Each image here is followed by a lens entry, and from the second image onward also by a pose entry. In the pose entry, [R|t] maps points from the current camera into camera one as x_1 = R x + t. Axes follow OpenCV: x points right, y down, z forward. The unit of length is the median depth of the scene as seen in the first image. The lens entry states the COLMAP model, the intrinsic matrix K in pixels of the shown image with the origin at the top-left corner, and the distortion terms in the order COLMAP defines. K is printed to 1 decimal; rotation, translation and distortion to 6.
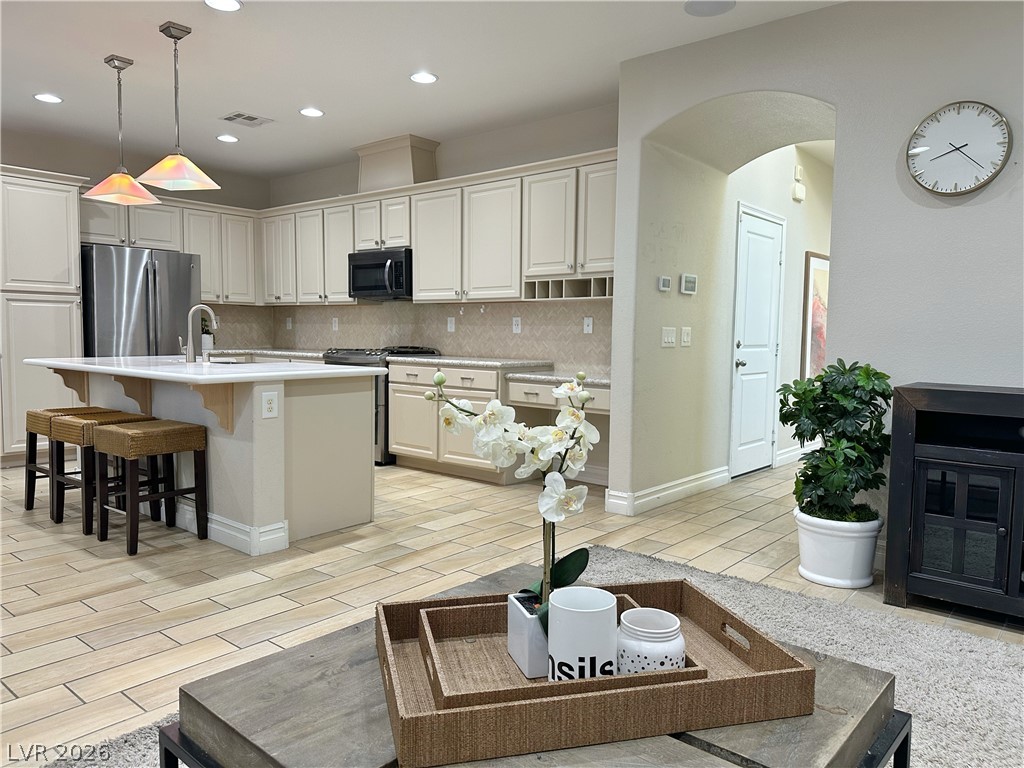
lens RADIAL K [[717.7, 0, 517.2], [0, 717.7, 384.8], [0, 0, 1]] dist [0.078307, -0.099554]
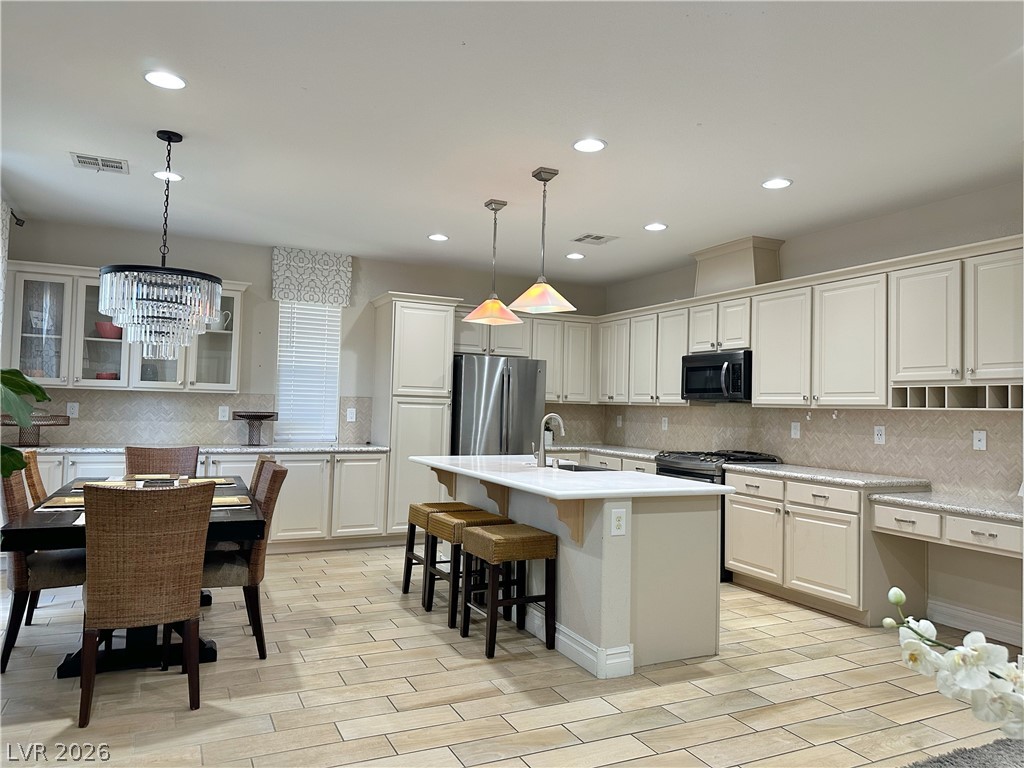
lens RADIAL K [[717.7, 0, 513.5], [0, 717.7, 376.7], [0, 0, 1]] dist [0.078307, -0.099554]
pose [[0.909127, -0.005866, -0.416478, -0.041808], [-0.046078, 0.992347, -0.114561, -0.037186], [0.413962, 0.123341, 0.901899, 0.011970]]
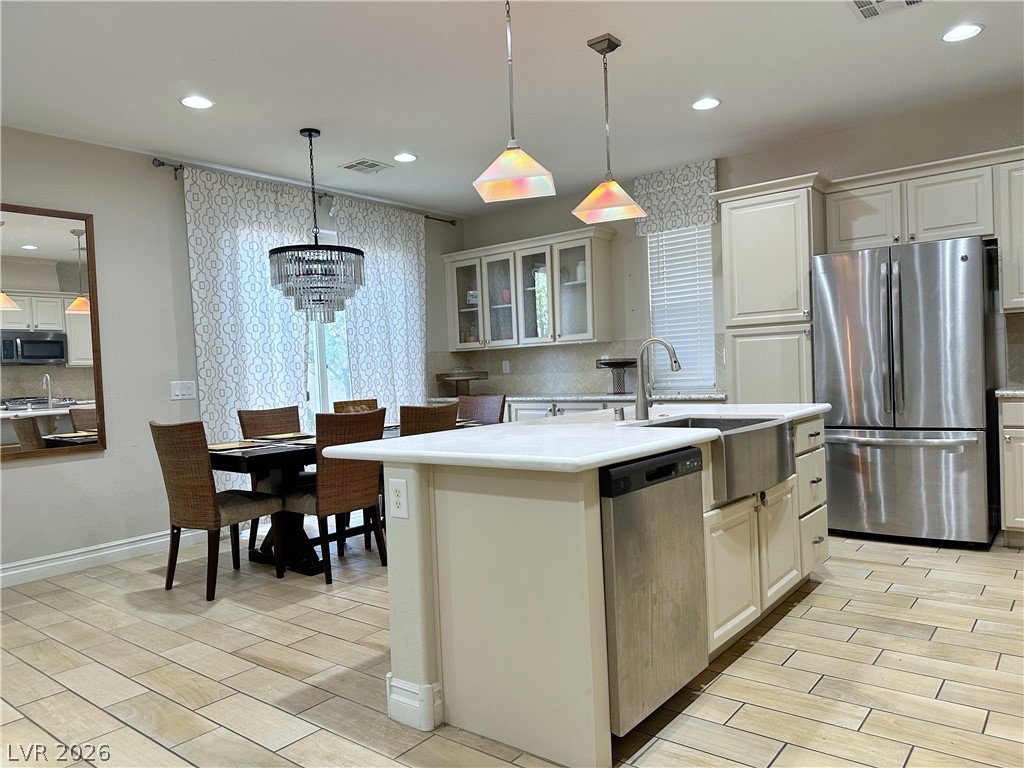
lens RADIAL K [[717.7, 0, 506.1], [0, 717.7, 391.9], [0, 0, 1]] dist [0.078307, -0.099554]
pose [[0.014556, 0.017641, -0.999738, 0.232172], [-0.029048, 0.999430, 0.017213, -0.061181], [0.999472, 0.028790, 0.015060, 0.789098]]
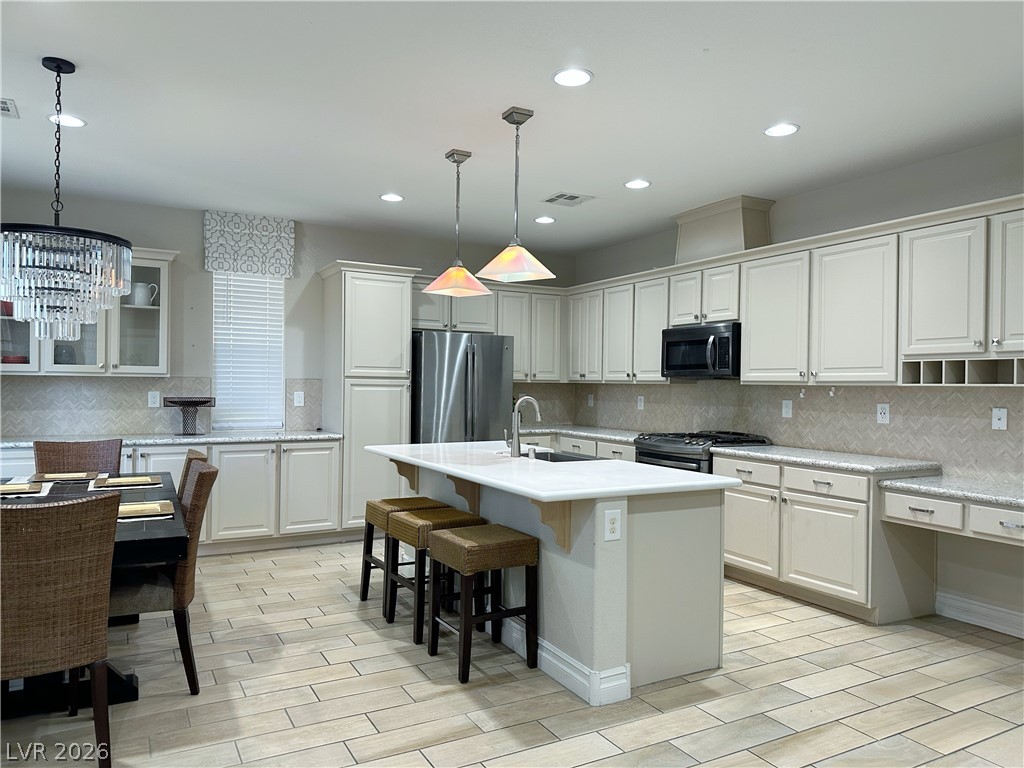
lens RADIAL K [[717.7, 0, 505.2], [0, 717.7, 389.4], [0, 0, 1]] dist [0.078307, -0.099554]
pose [[0.928545, 0.001912, -0.371214, -0.104325], [-0.028015, 0.997496, -0.064938, -0.053427], [0.370161, 0.070698, 0.926274, 0.110278]]
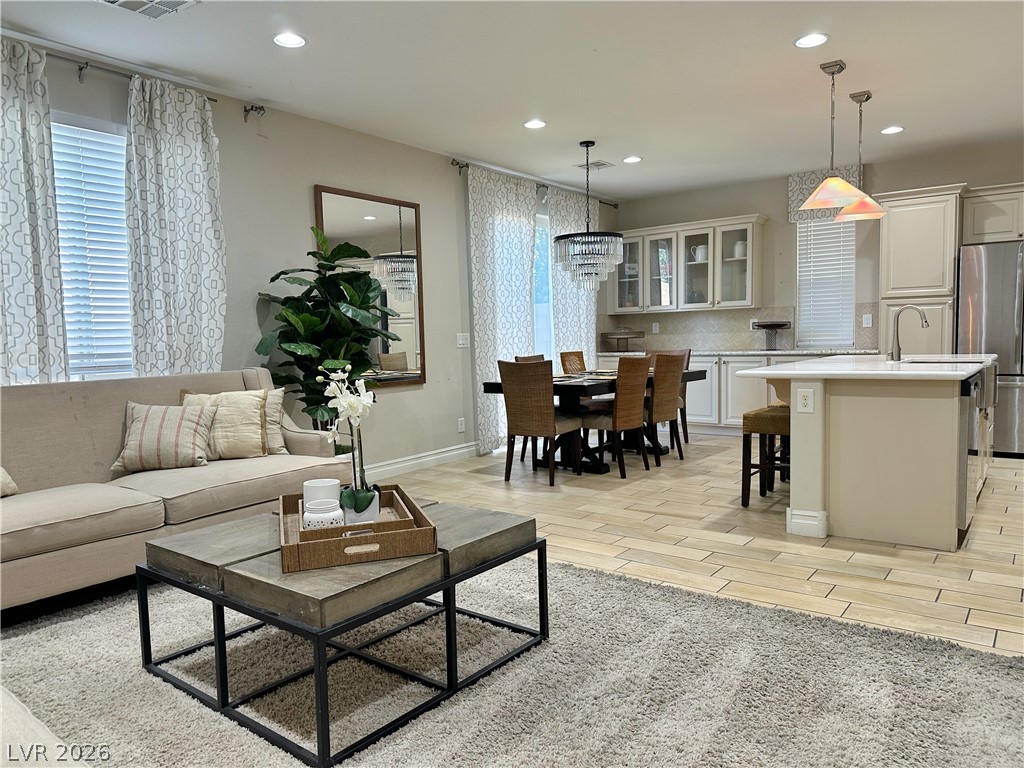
lens RADIAL K [[717.7, 0, 501.5], [0, 717.7, 391.2], [0, 0, 1]] dist [0.078307, -0.099554]
pose [[0.043669, 0.064392, -0.996969, 0.528555], [-0.045916, 0.996996, 0.062382, -0.024696], [0.997990, 0.043052, 0.046494, 0.357421]]
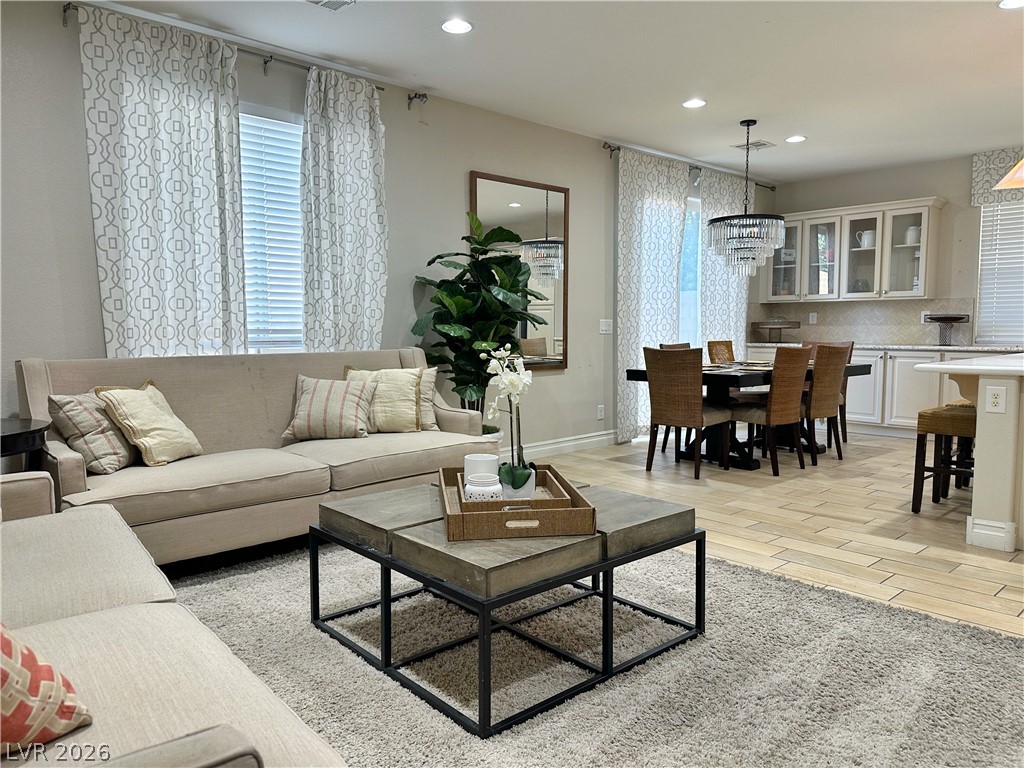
lens RADIAL K [[717.7, 0, 510.5], [0, 717.7, 386.3], [0, 0, 1]] dist [0.078307, -0.099554]
pose [[-0.125240, 0.071454, -0.989550, 0.525133], [-0.070694, 0.994225, 0.080739, -0.017340], [0.989605, 0.080067, -0.119466, 0.335860]]
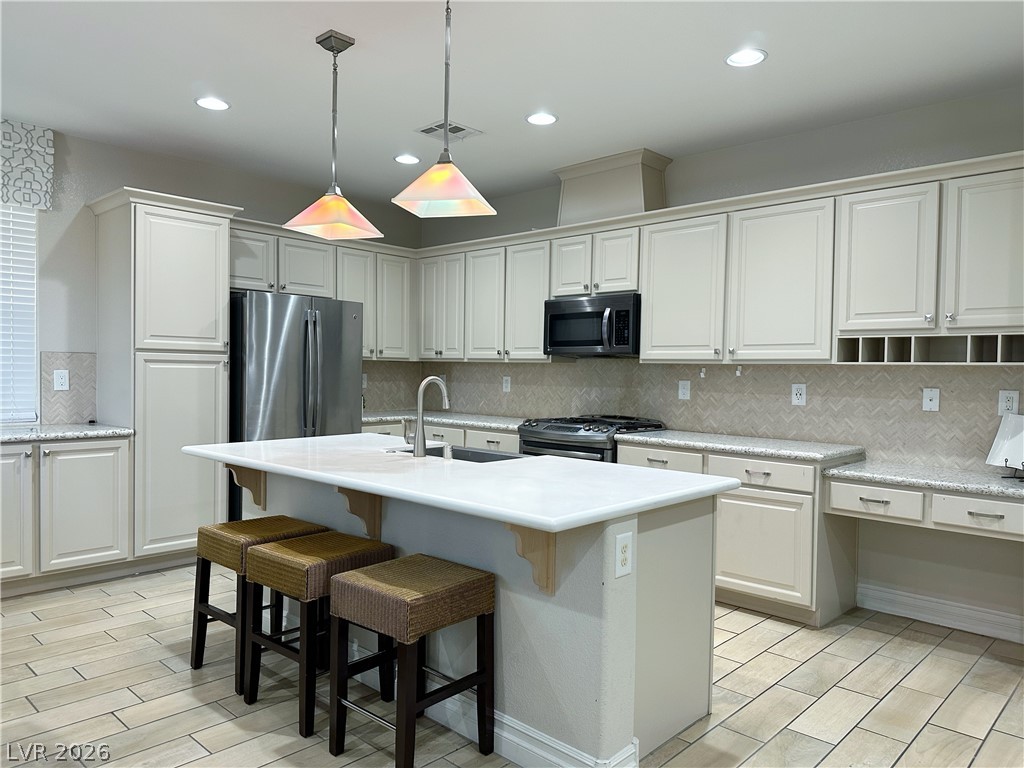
lens RADIAL K [[717.7, 0, 506.4], [0, 717.7, 390.4], [0, 0, 1]] dist [0.078307, -0.099554]
pose [[0.997907, 0.006137, -0.064379, -0.292589], [-0.008930, 0.999027, -0.043179, -0.061325], [0.064052, 0.043663, 0.996991, 0.272623]]
